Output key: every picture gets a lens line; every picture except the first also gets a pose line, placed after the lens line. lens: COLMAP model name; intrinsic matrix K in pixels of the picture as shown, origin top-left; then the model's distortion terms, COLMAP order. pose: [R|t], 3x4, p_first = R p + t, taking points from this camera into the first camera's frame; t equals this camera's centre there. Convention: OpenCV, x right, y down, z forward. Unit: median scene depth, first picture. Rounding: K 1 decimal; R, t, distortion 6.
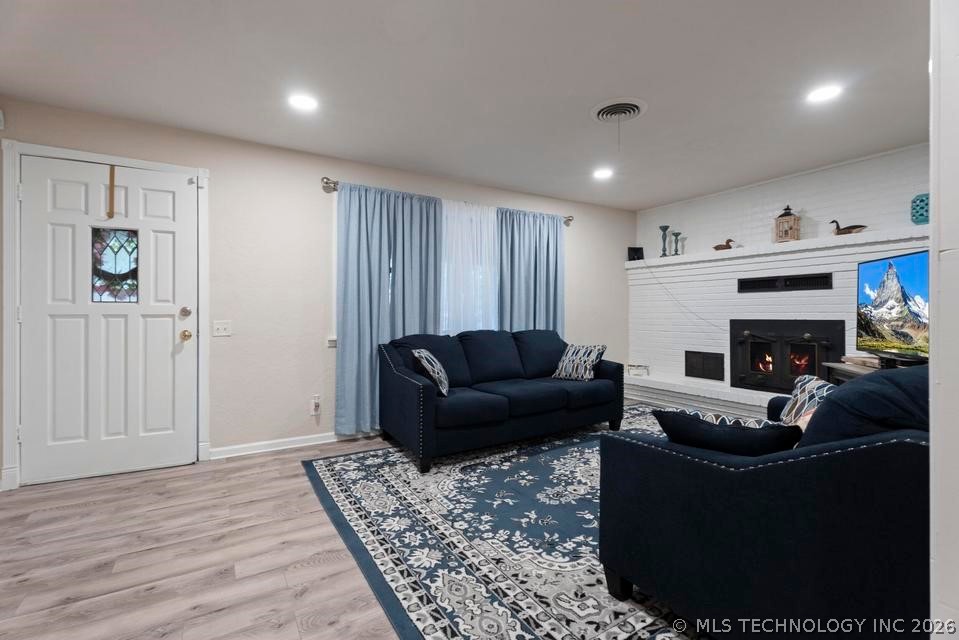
lens RADIAL K [[434.3, 0, 479.9], [0, 434.3, 315.1], [0, 0, 1]] dist [0.000877, 0.000468]
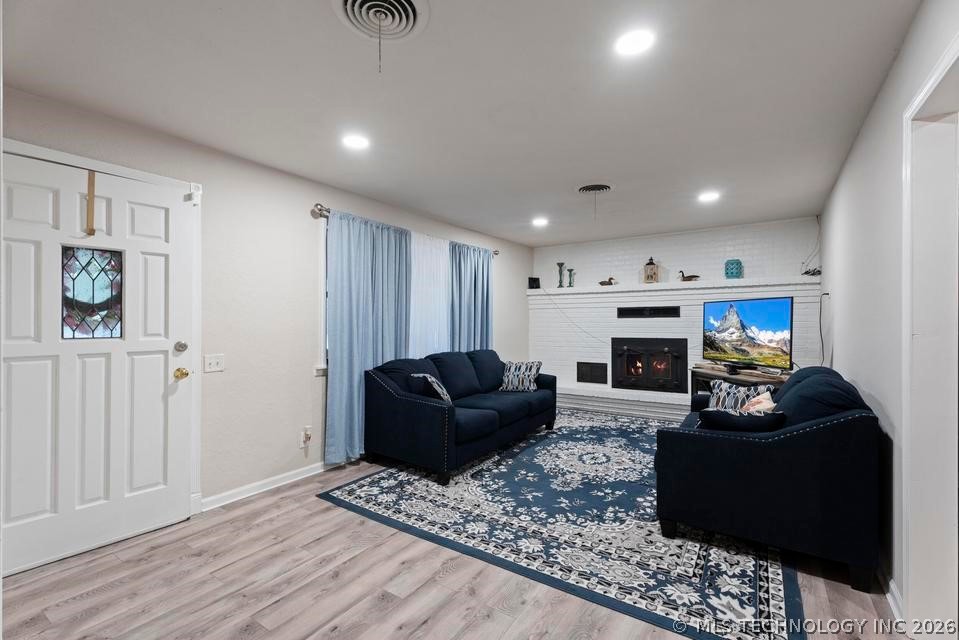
lens RADIAL K [[427.6, 0, 483.1], [0, 427.6, 325.3], [0, 0, 1]] dist [0.010106, 0.000210]
pose [[0.906891, -0.006065, 0.421322, -0.475970], [0.004893, 0.999981, 0.003864, -0.049548], [-0.421338, -0.001442, 0.906903, -0.038630]]
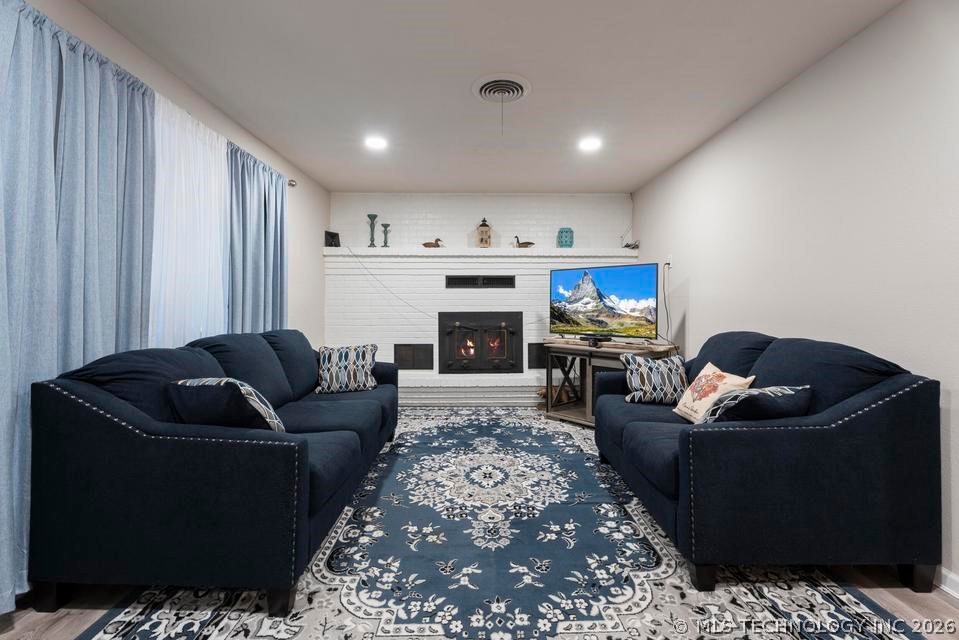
lens RADIAL K [[434.3, 0, 481.6], [0, 434.3, 305.7], [0, 0, 1]] dist [0.001569, 0.000250]
pose [[0.504295, 0.000981, 0.863531, -0.439704], [0.002340, 0.999994, -0.002503, -0.004672], [-0.863528, 0.003283, 0.504290, 0.504450]]
